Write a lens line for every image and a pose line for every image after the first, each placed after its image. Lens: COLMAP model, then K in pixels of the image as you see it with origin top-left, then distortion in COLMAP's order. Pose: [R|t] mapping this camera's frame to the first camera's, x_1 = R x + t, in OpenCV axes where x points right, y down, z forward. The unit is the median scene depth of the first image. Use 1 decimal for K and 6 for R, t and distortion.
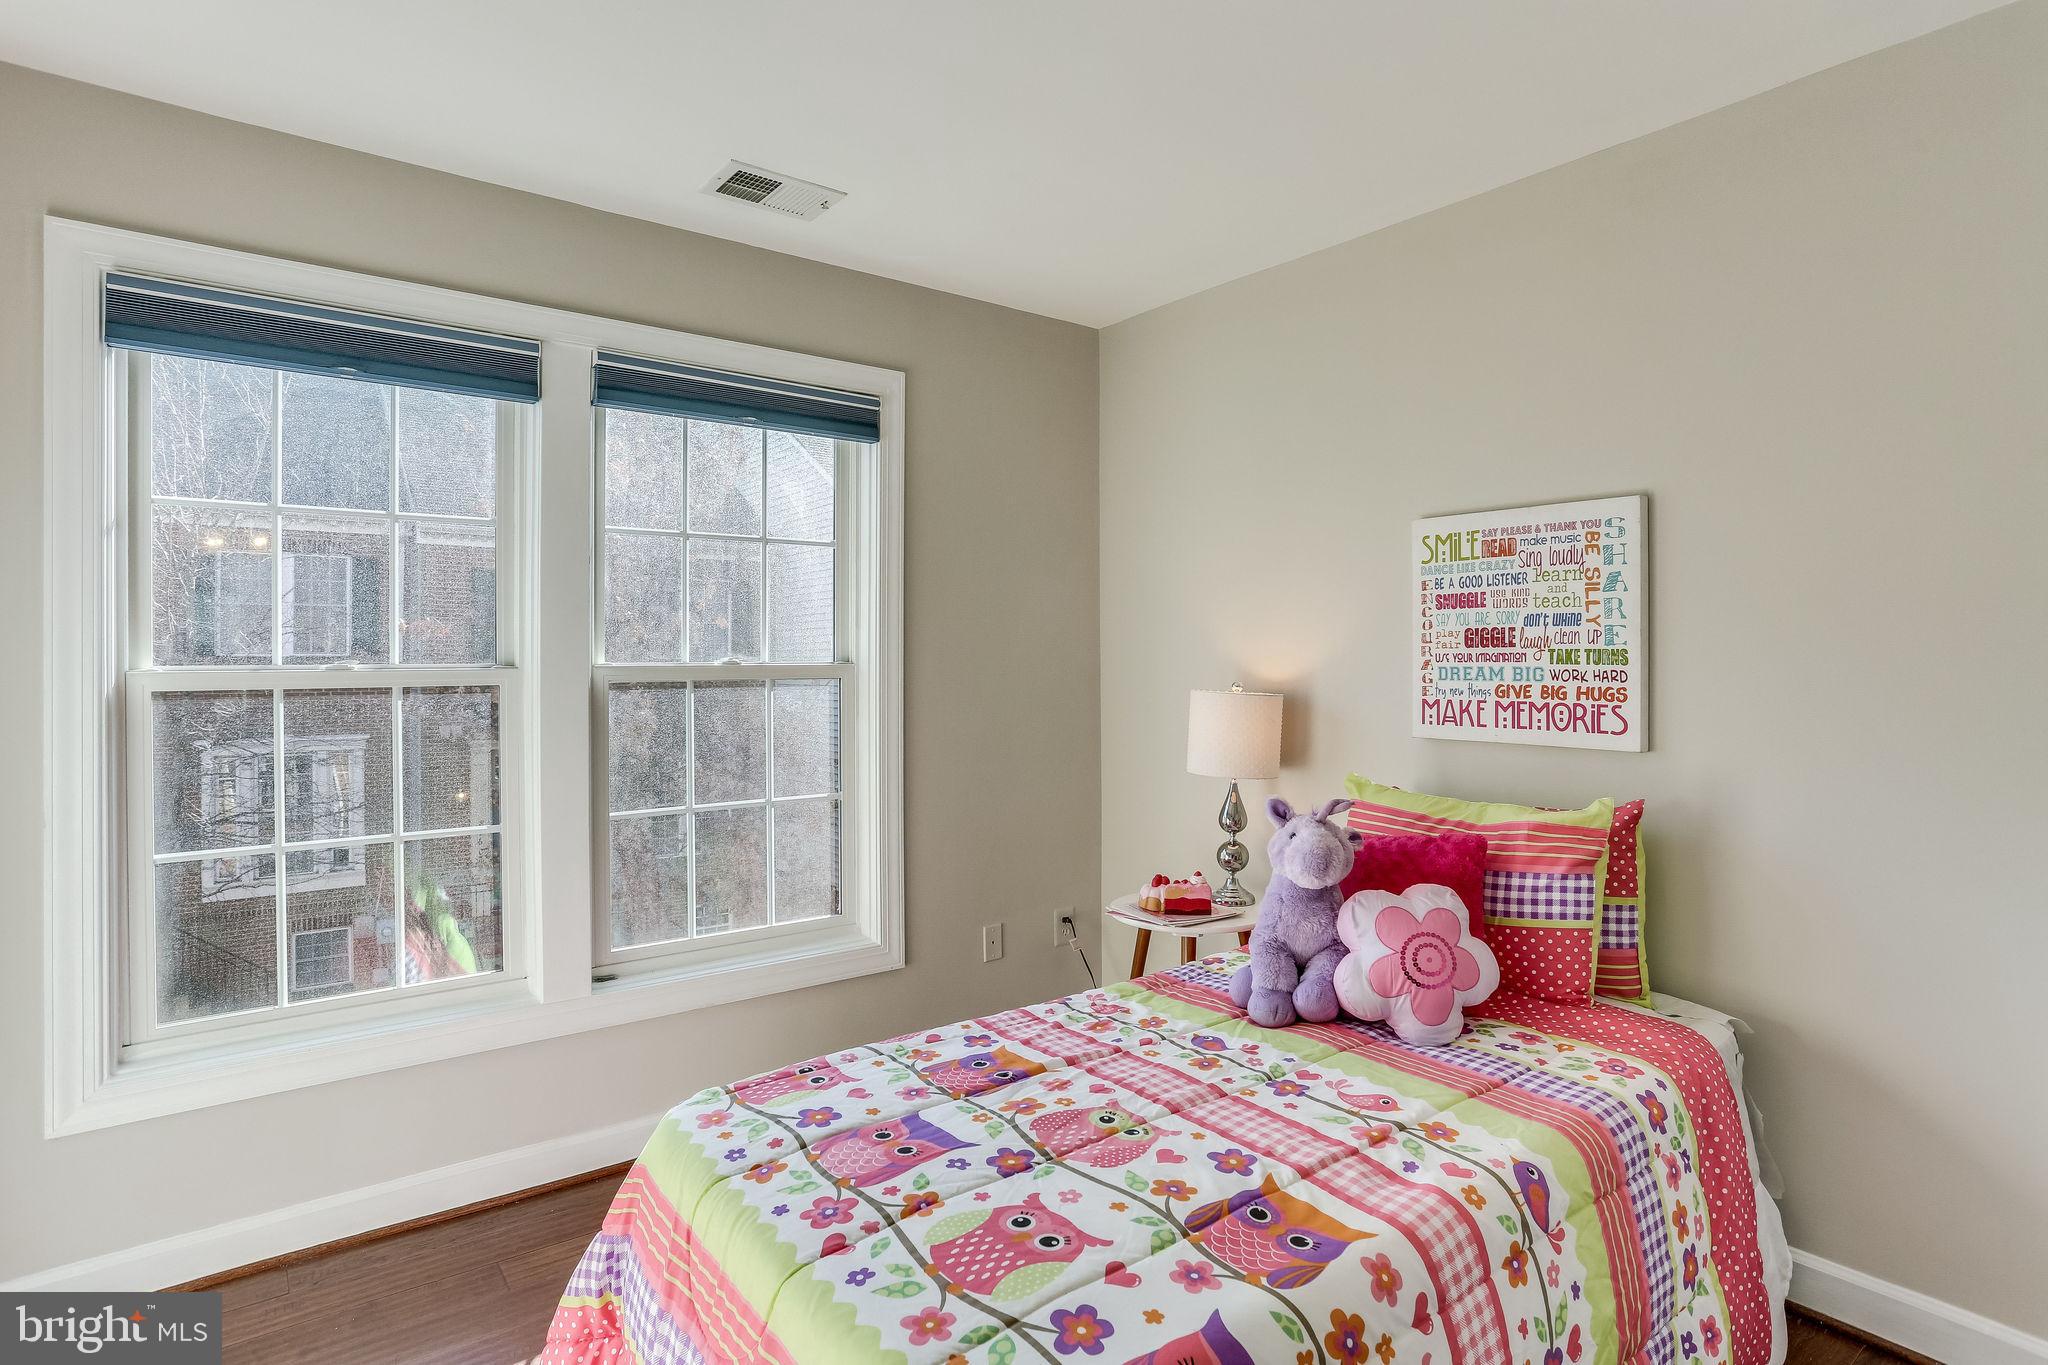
lens RADIAL K [[991.9, 0, 1017.0], [0, 991.9, 662.1], [0, 0, 1]] dist [-0.034067, 0.022381]
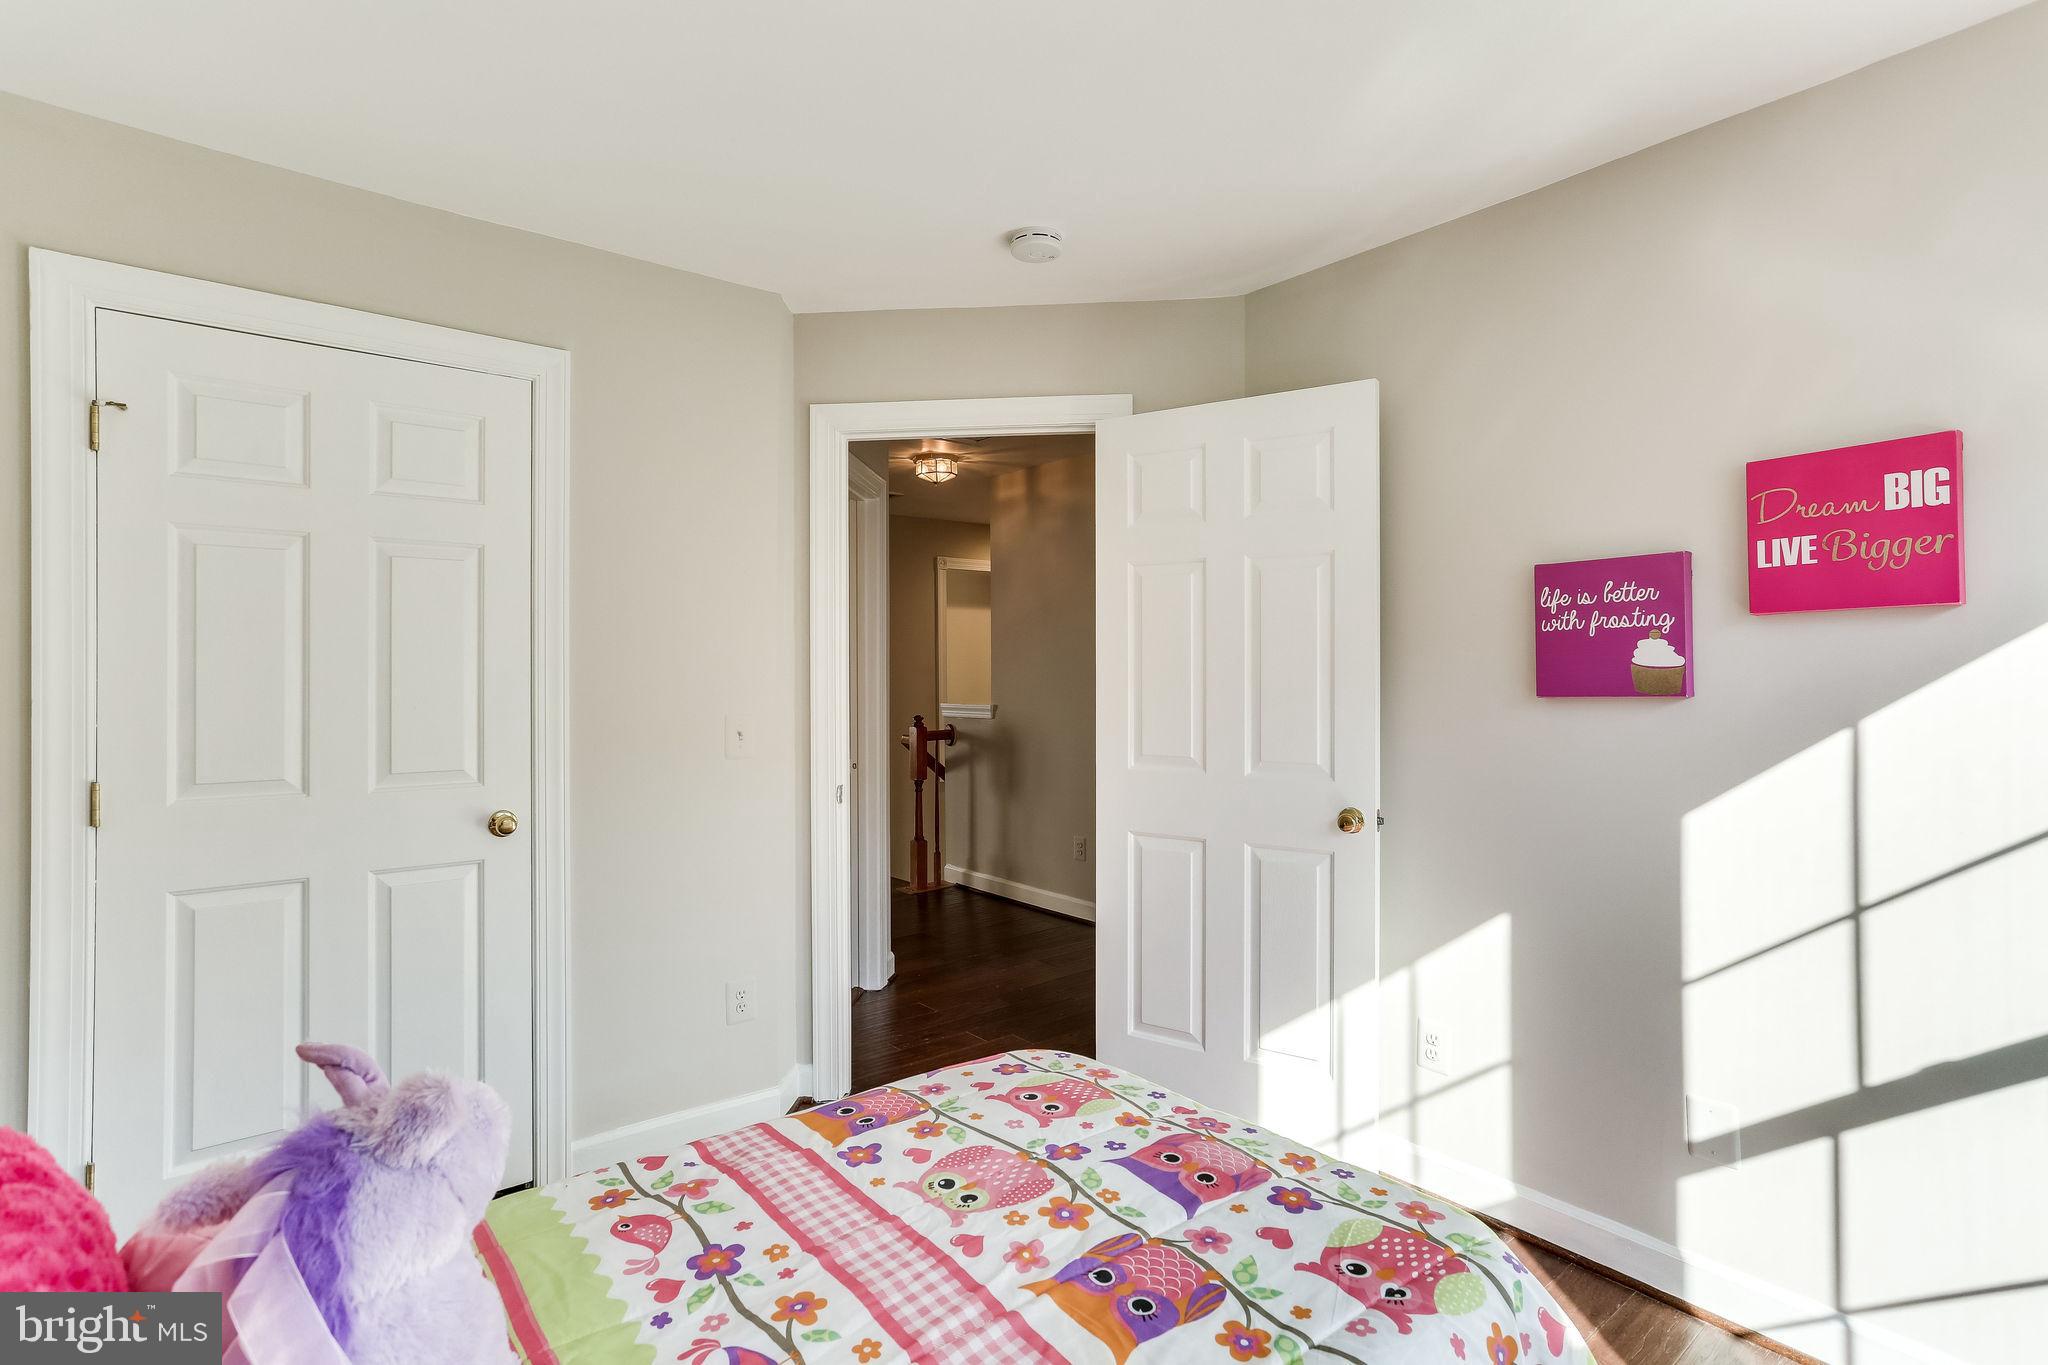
lens RADIAL K [[991.9, 0, 1017.0], [0, 991.9, 662.1], [0, 0, 1]] dist [-0.034067, 0.022381]
pose [[-0.999441, 0.002935, -0.033296, 0.077835], [0.002947, 0.999996, -0.000309, -0.023578], [0.033295, -0.000407, -0.999445, 1.924872]]
